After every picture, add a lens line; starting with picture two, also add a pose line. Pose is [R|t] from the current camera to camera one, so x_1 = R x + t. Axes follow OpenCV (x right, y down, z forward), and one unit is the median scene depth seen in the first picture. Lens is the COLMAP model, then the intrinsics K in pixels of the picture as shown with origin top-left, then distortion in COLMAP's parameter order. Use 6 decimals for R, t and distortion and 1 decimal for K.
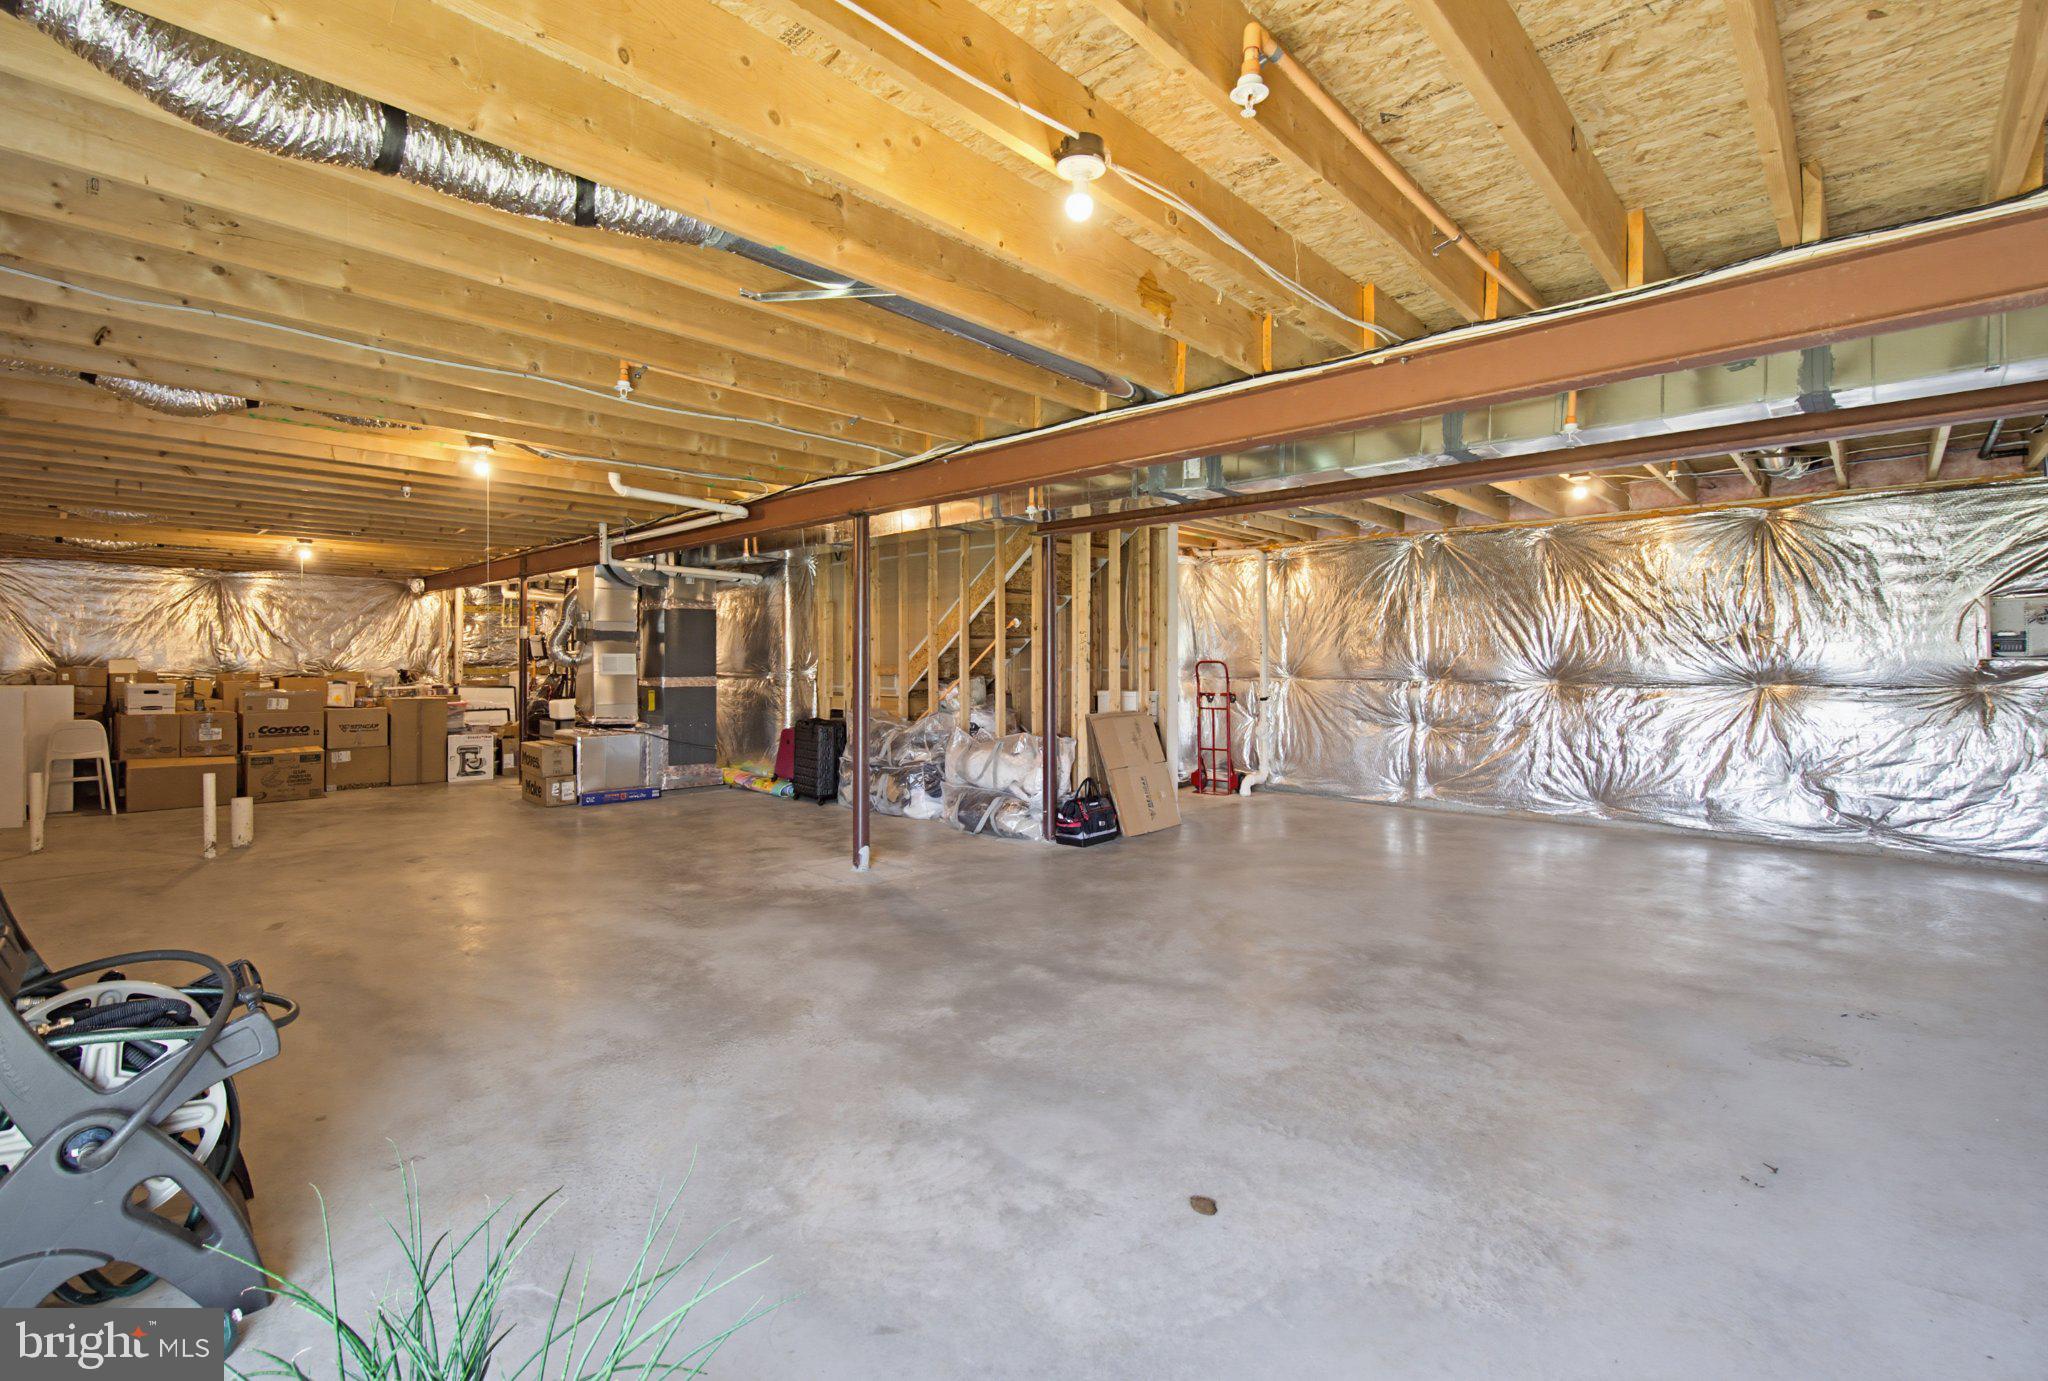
lens RADIAL K [[887.5, 0, 1019.6], [0, 887.5, 664.4], [0, 0, 1]] dist [-0.000652, -0.000045]
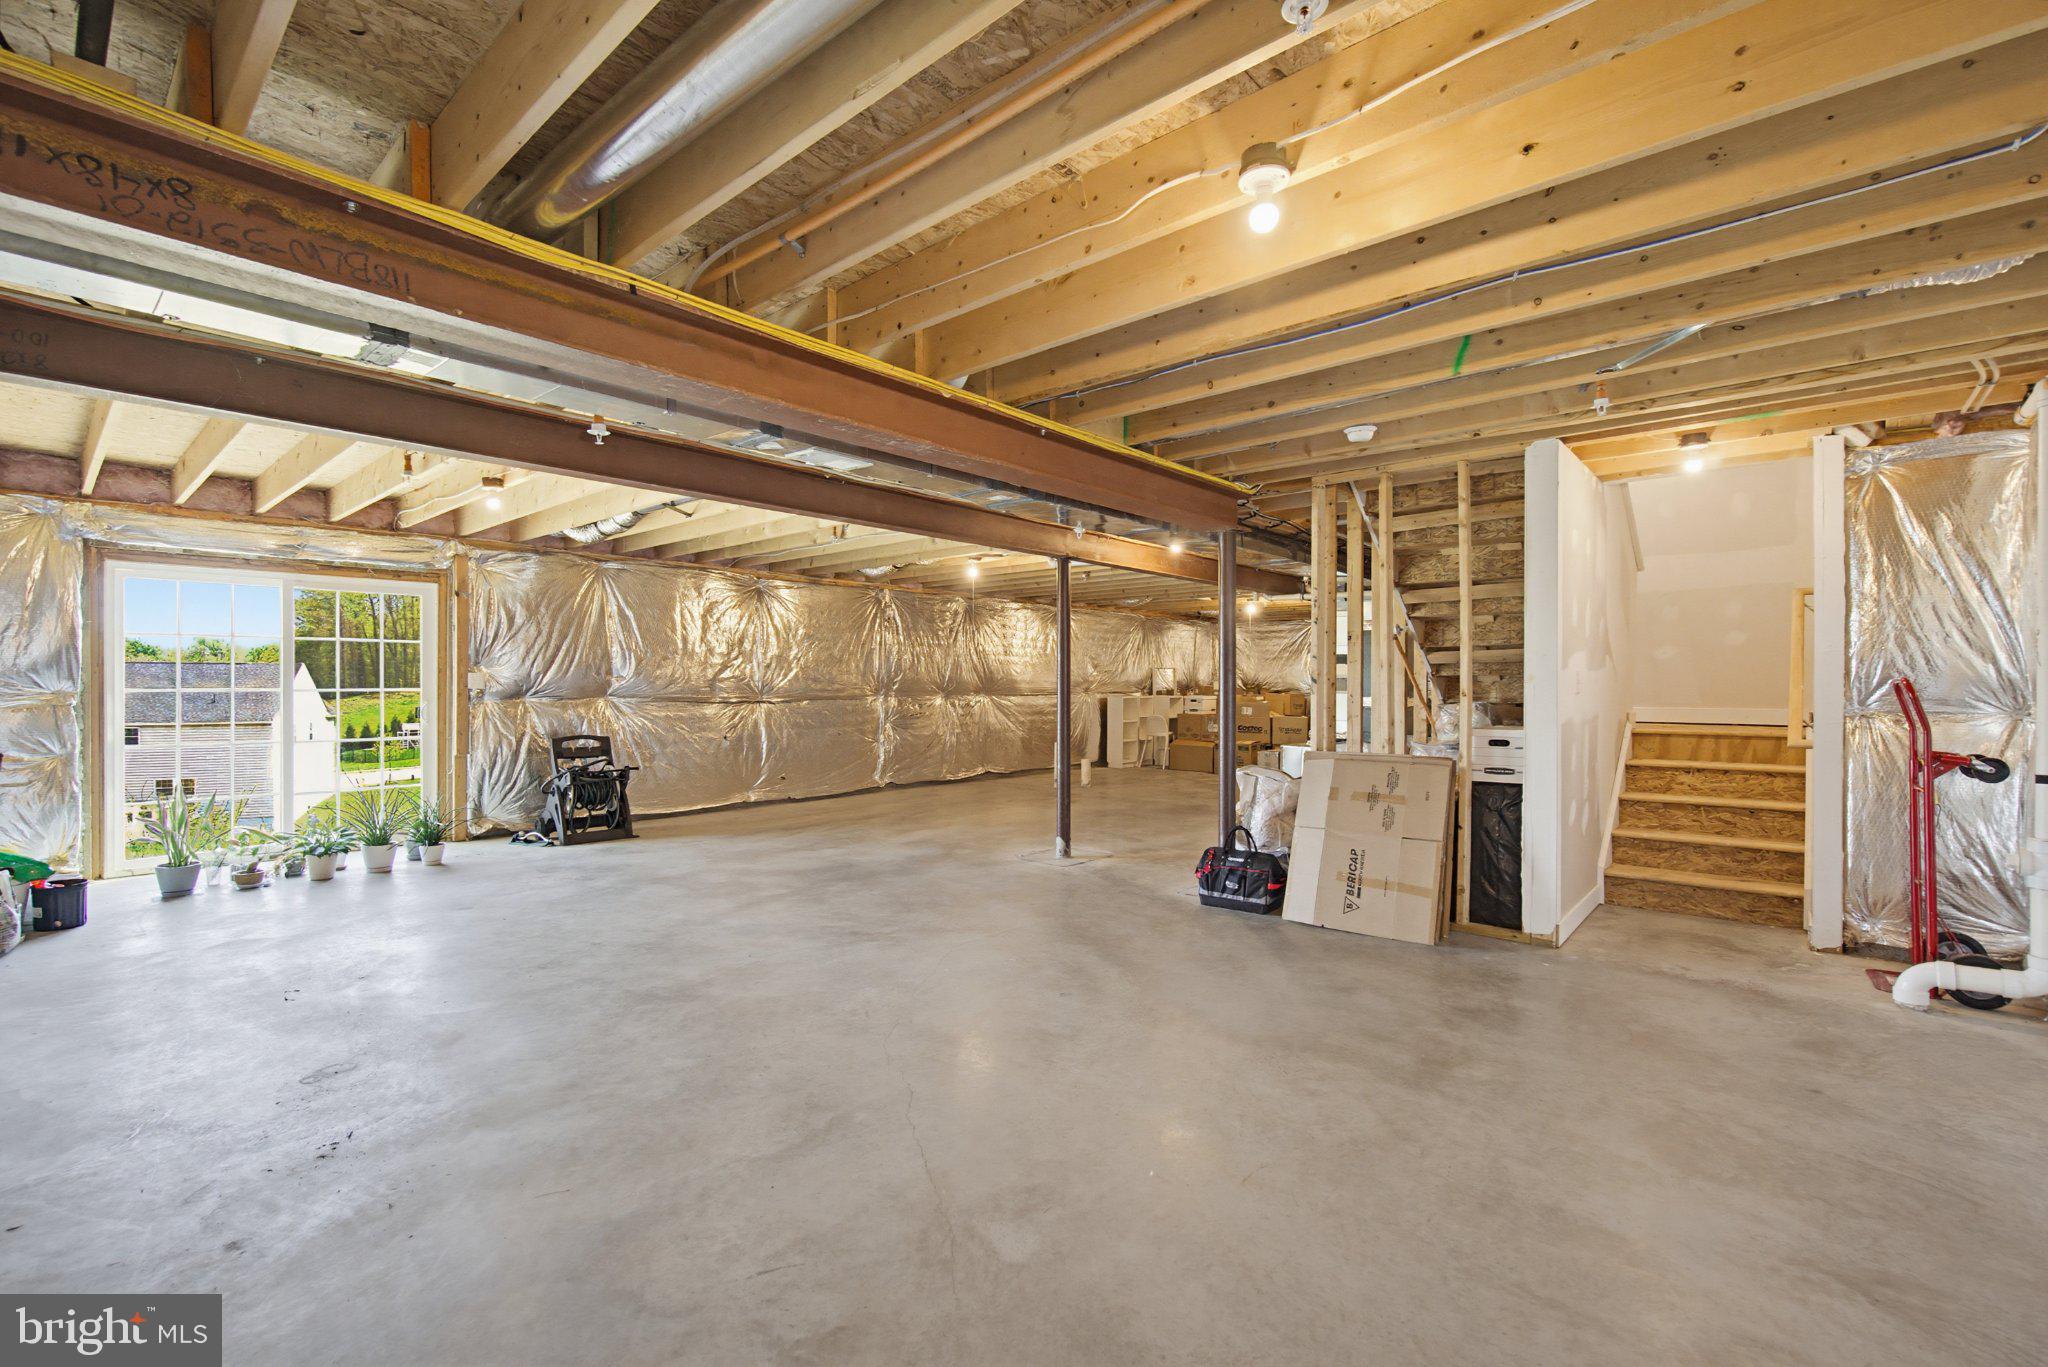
lens RADIAL K [[906.4, 0, 1013.8], [0, 906.4, 687.3], [0, 0, 1]] dist [0.000351, 0.000097]
pose [[0.039999, 0.001642, -0.999198, 1.516725], [-0.000060, 0.999999, 0.001641, 0.011047], [0.999200, -0.000005, 0.039999, 1.348728]]
